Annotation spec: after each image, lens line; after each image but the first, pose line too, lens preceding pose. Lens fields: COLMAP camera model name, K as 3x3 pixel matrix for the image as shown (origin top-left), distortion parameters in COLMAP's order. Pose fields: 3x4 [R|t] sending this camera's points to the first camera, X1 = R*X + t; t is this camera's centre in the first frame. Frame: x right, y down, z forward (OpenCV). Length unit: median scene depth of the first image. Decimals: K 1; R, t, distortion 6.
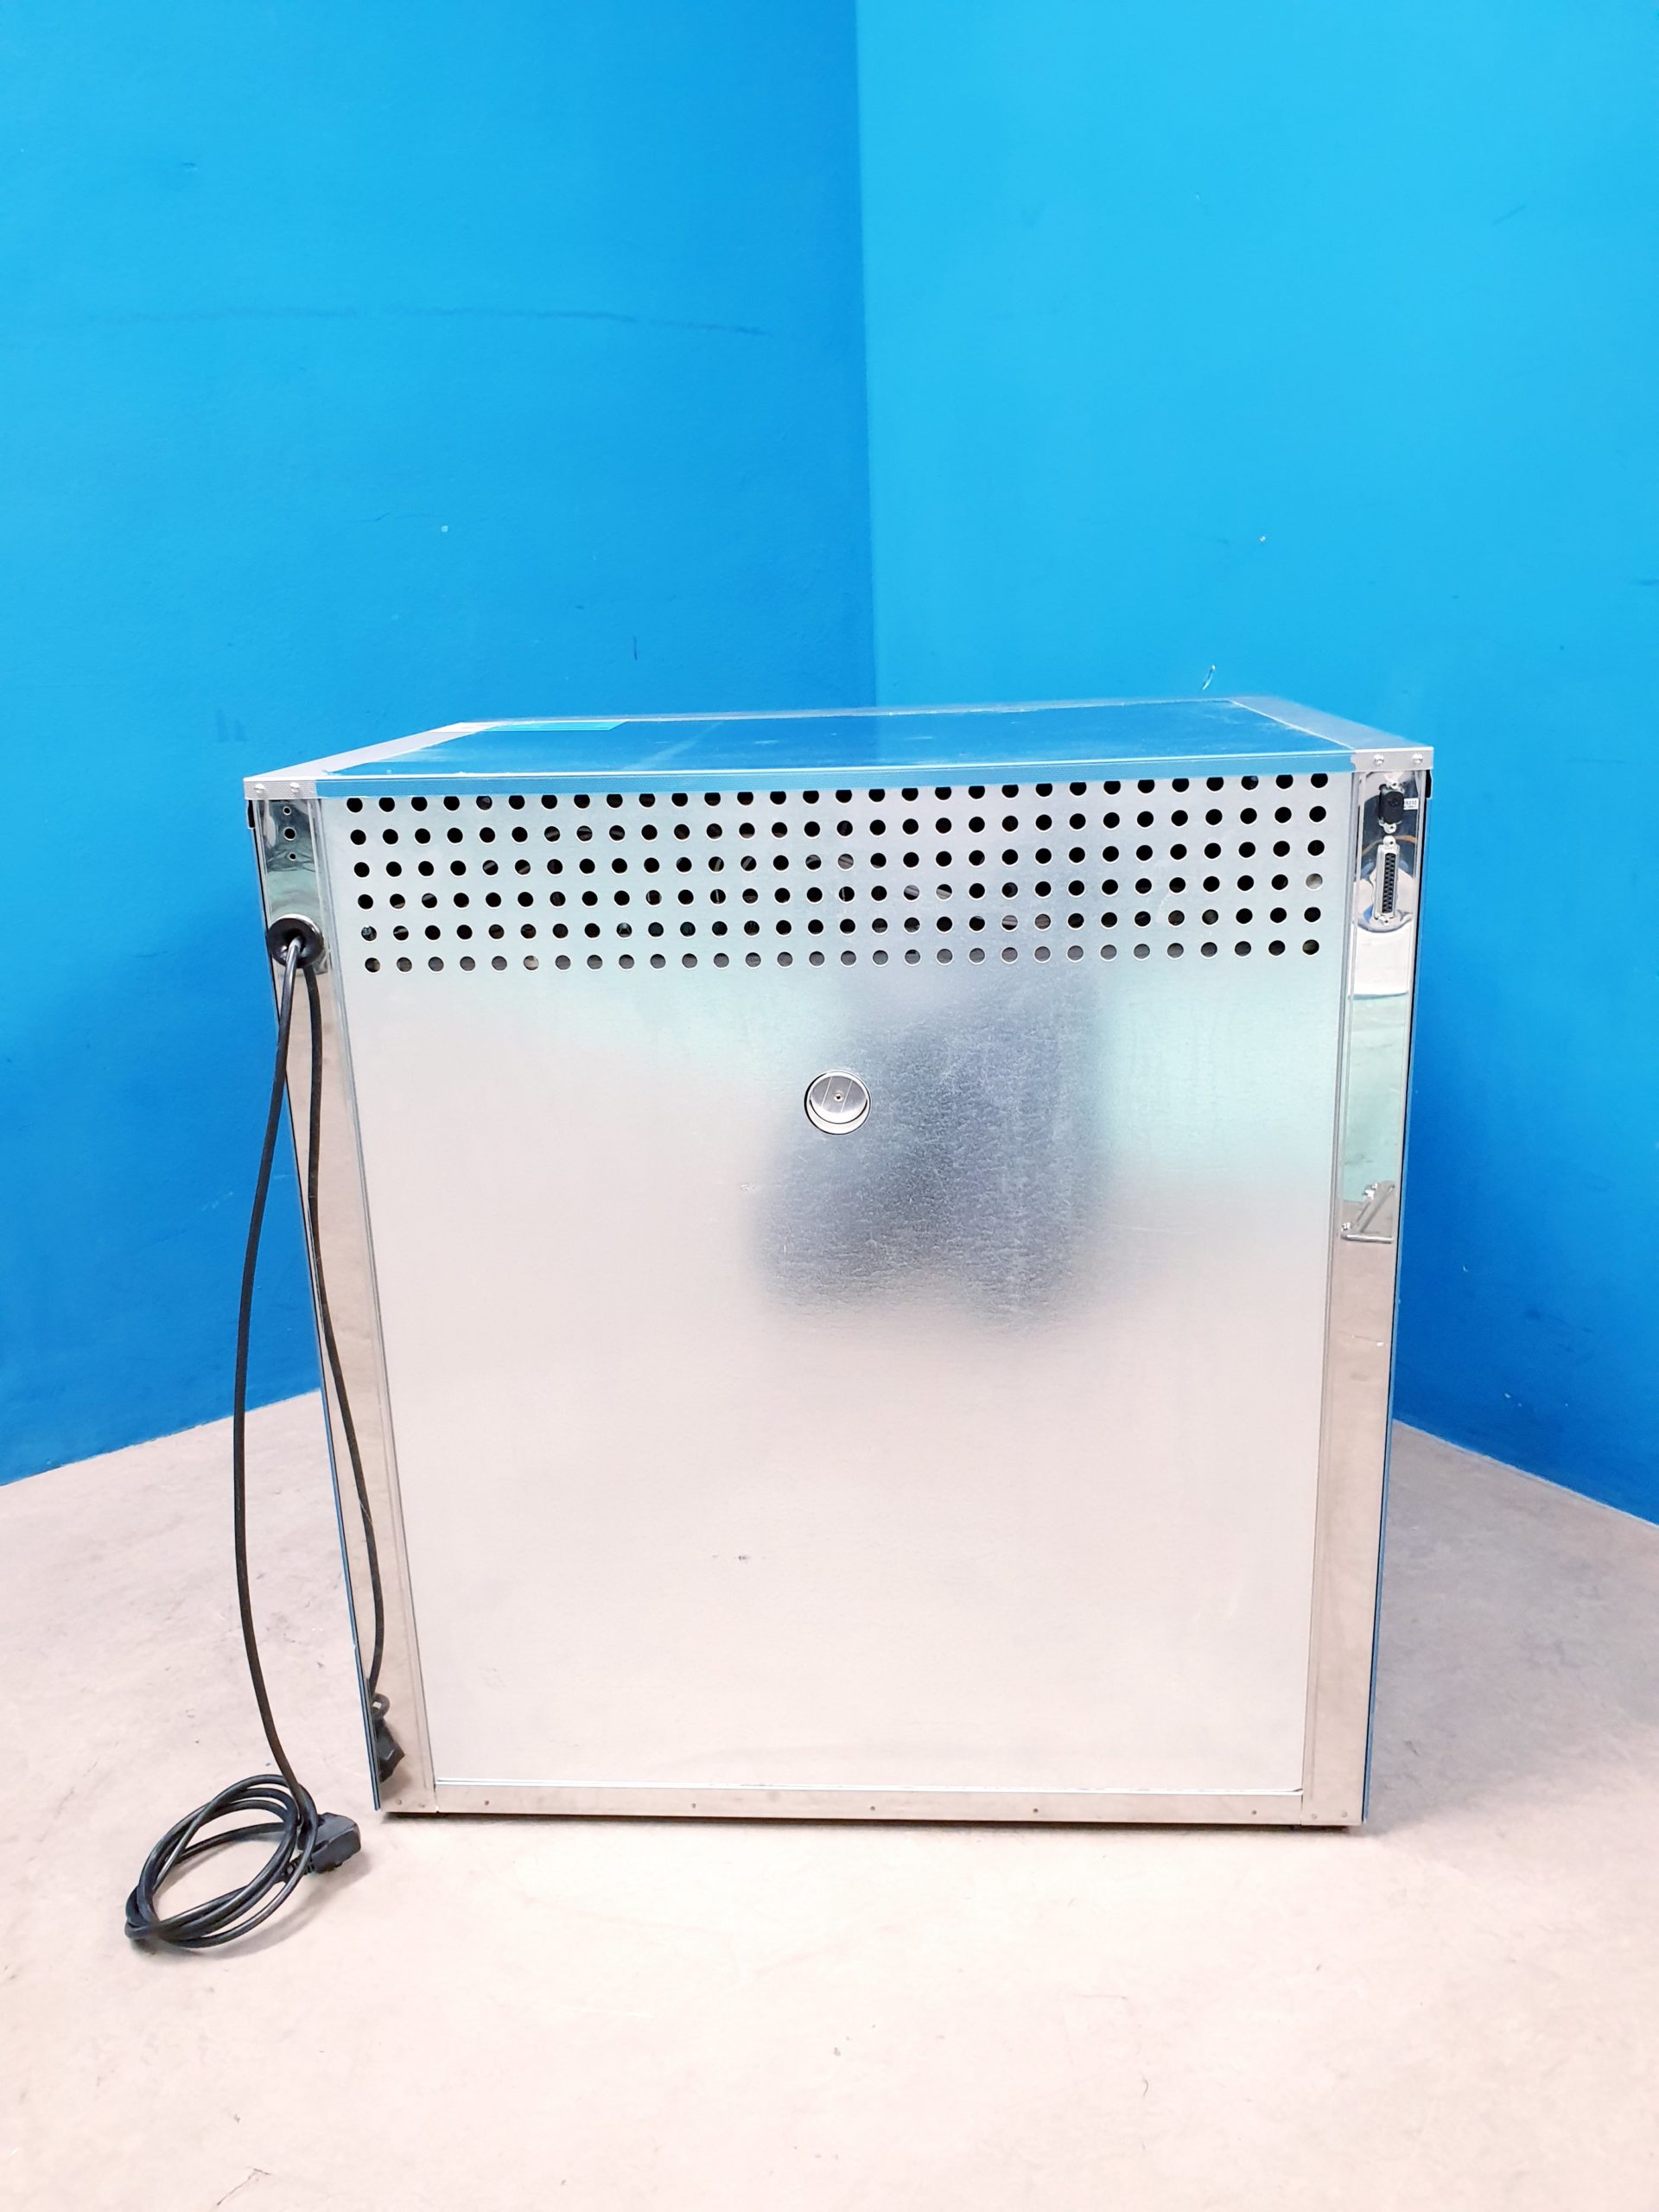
lens RADIAL K [[1719.1, 0, 830.2], [0, 1719.1, 1096.0], [0, 0, 1]] dist [-0.001411, 0.010101]
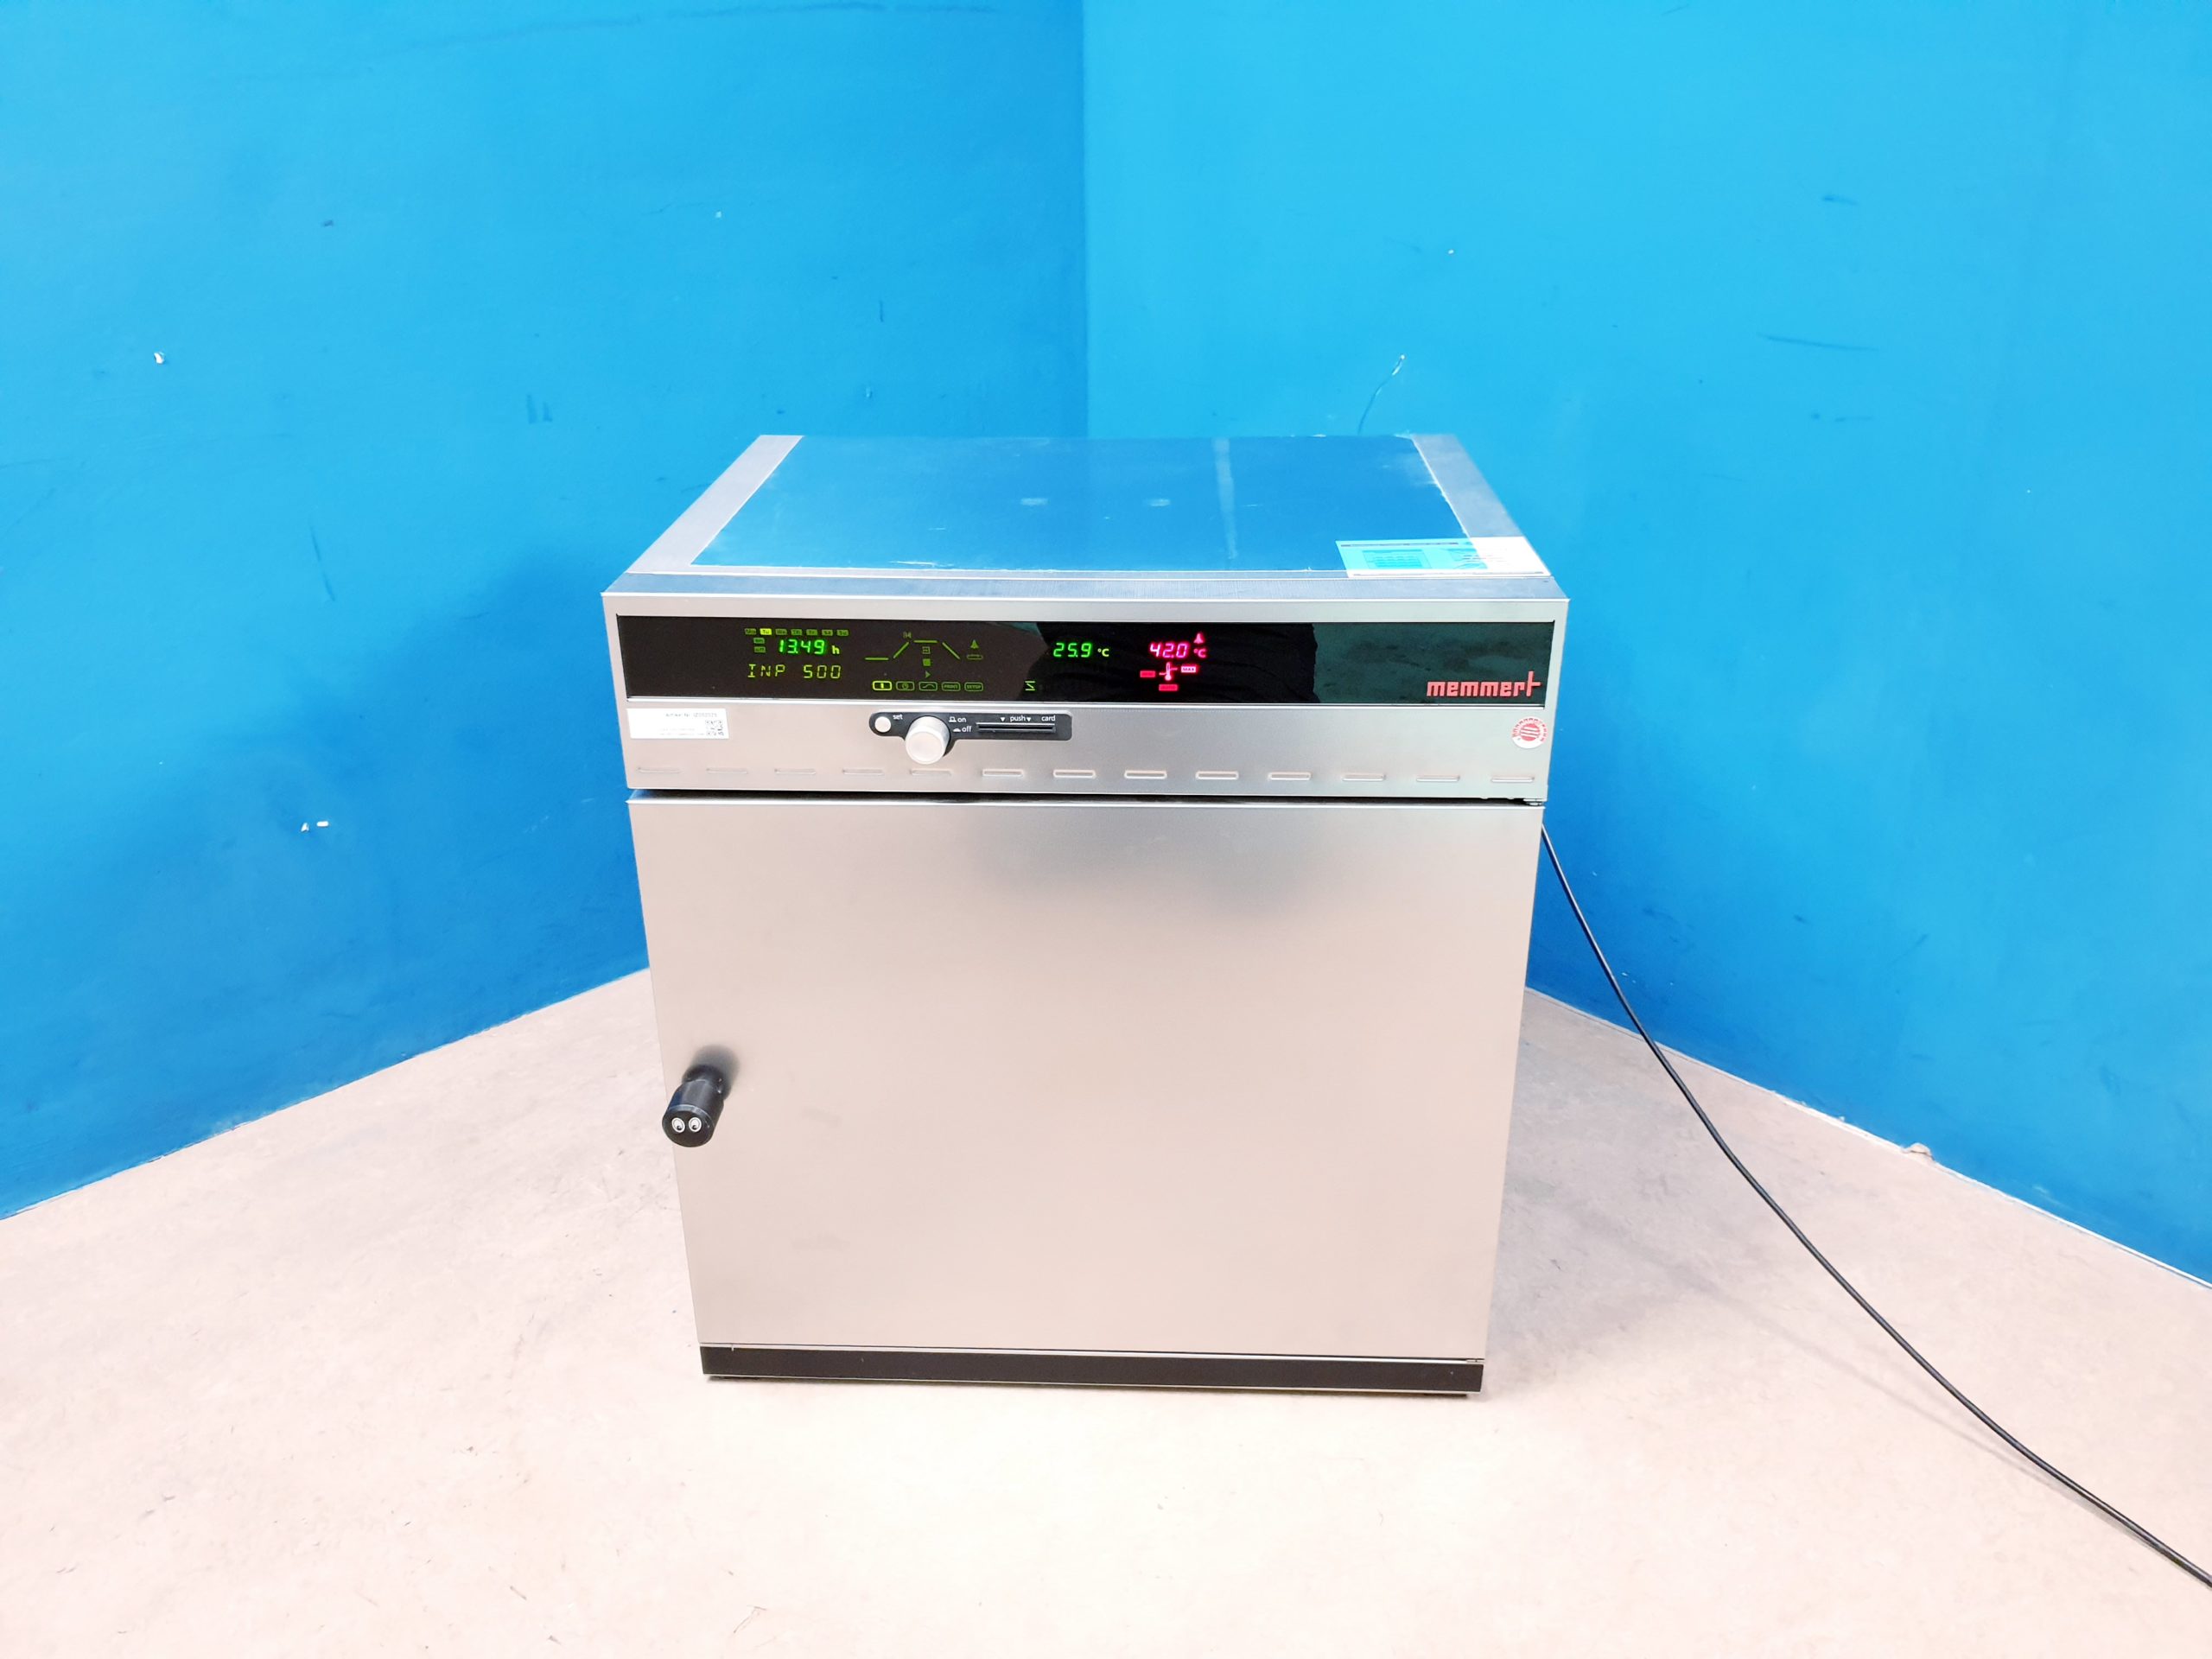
lens RADIAL K [[1719.1, 0, 1083.7], [0, 1719.1, 812.3], [0, 0, 1]] dist [-0.001411, 0.010101]
pose [[0.995612, -0.014504, 0.092450, -0.118094], [0.001235, 0.989867, 0.141990, -0.128606], [-0.093573, -0.141253, 0.985541, -0.185991]]
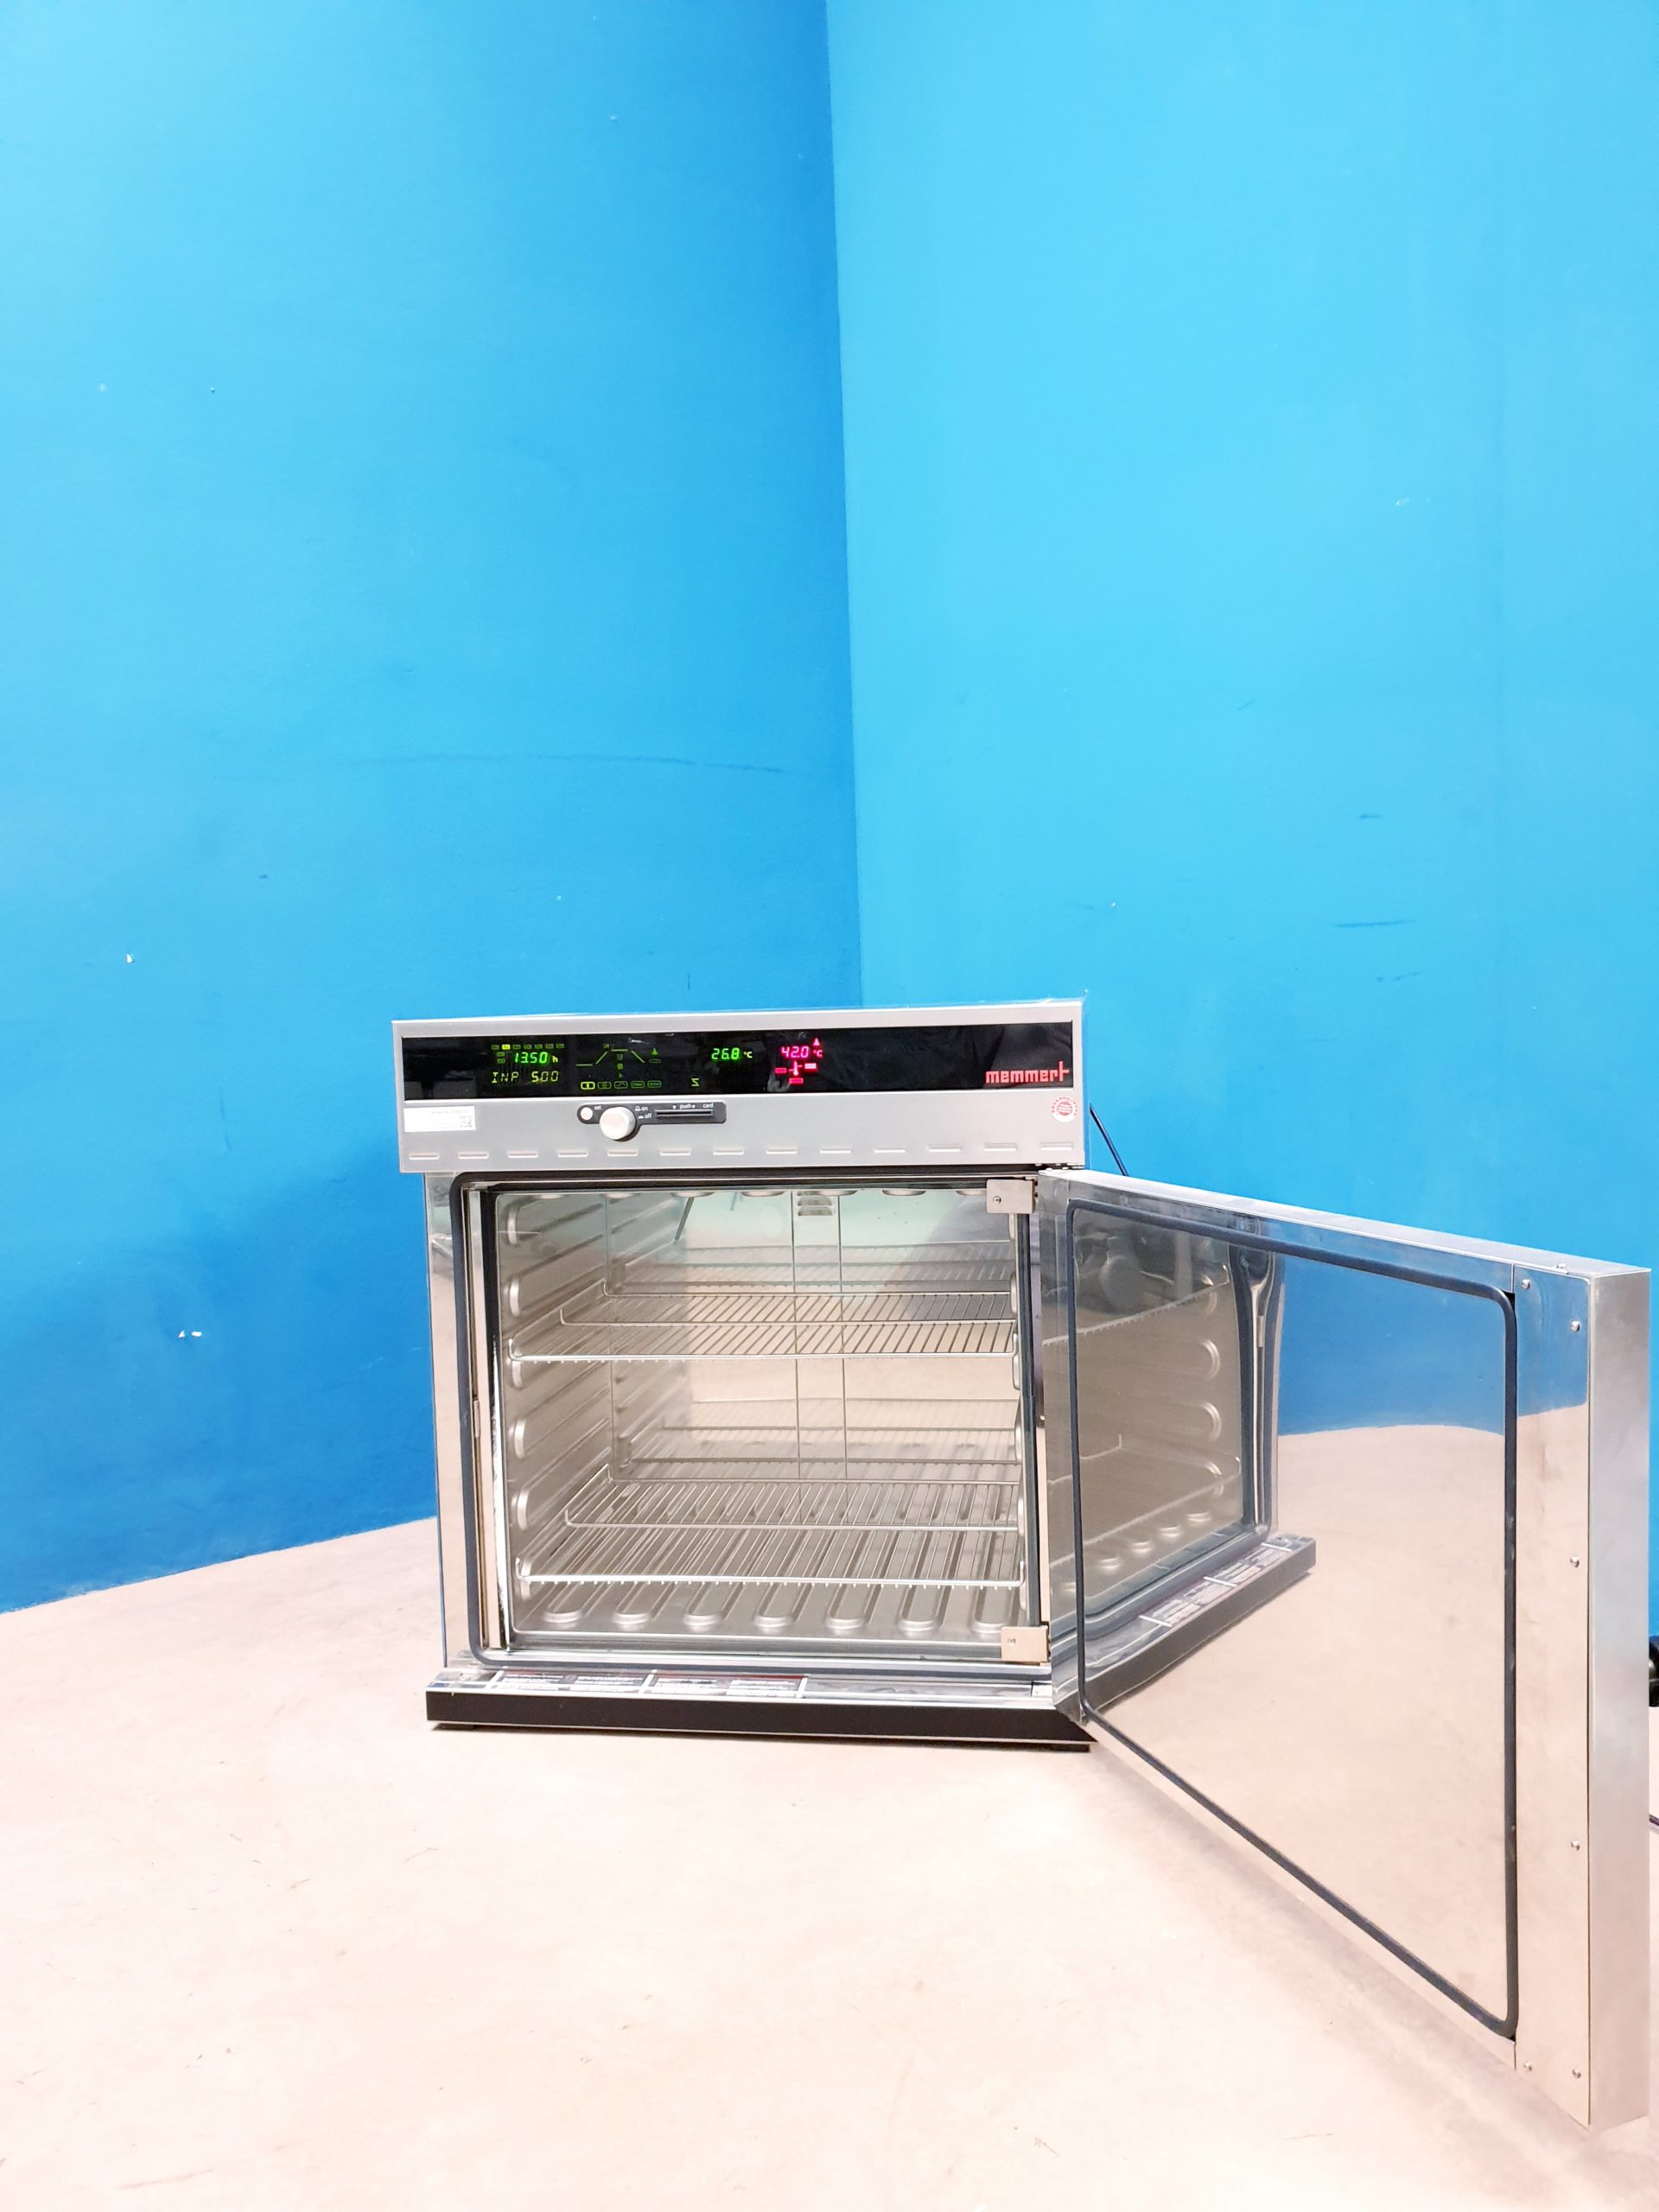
lens RADIAL K [[1719.1, 0, 855.5], [0, 1719.1, 1108.8], [0, 0, 1]] dist [-0.001411, 0.010101]
pose [[0.999958, 0.004347, -0.008017, 0.046096], [-0.005962, 0.976819, -0.213986, 0.181297], [0.006901, 0.214025, 0.976804, -0.444035]]
